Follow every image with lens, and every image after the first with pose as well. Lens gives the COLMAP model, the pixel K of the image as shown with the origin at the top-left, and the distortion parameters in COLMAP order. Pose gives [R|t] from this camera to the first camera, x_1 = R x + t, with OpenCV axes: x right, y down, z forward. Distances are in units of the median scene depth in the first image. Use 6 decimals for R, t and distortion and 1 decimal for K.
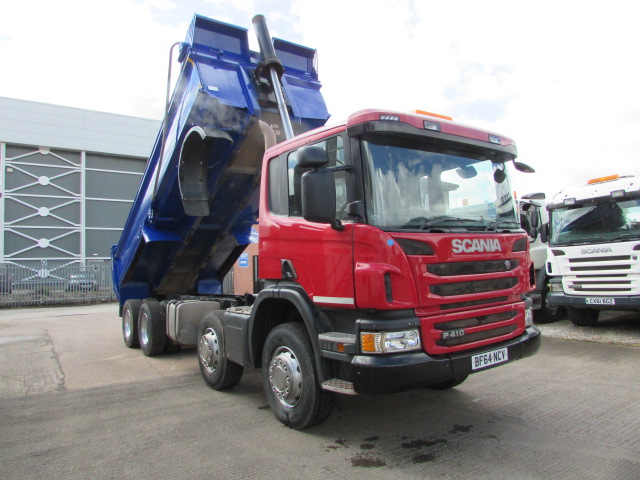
lens RADIAL K [[454.7, 0, 310.7], [0, 454.7, 236.8], [0, 0, 1]] dist [-0.029866, 0.008014]
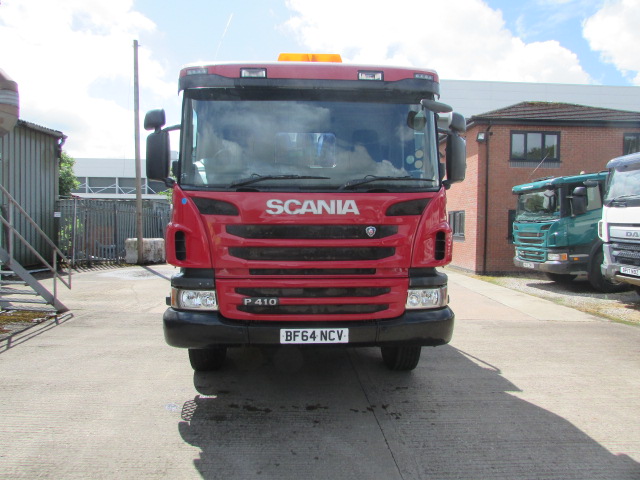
lens RADIAL K [[454.7, 0, 310.7], [0, 454.7, 236.8], [0, 0, 1]] dist [-0.029866, 0.008014]
pose [[0.847859, 0.058399, -0.526996, 0.818021], [-0.006447, 0.994978, 0.099886, -0.010640], [0.530182, -0.081292, 0.843978, 0.258175]]
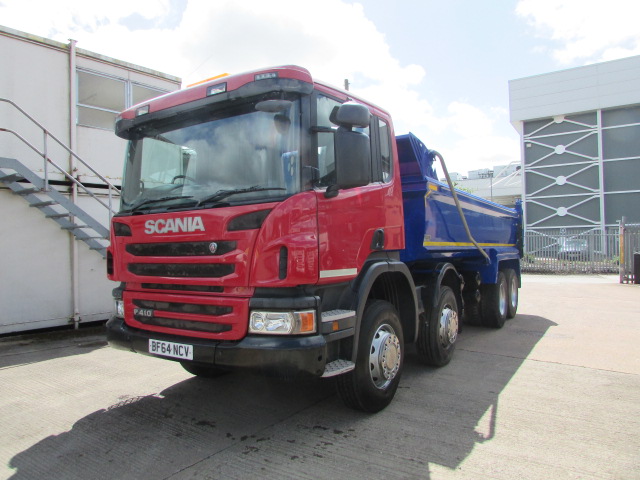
lens RADIAL K [[454.7, 0, 310.7], [0, 454.7, 236.8], [0, 0, 1]] dist [-0.029866, 0.008014]
pose [[0.369330, 0.010142, -0.929243, 1.305522], [0.058716, 0.997688, 0.034226, 0.026951], [0.927441, -0.067202, 0.367881, 0.911398]]
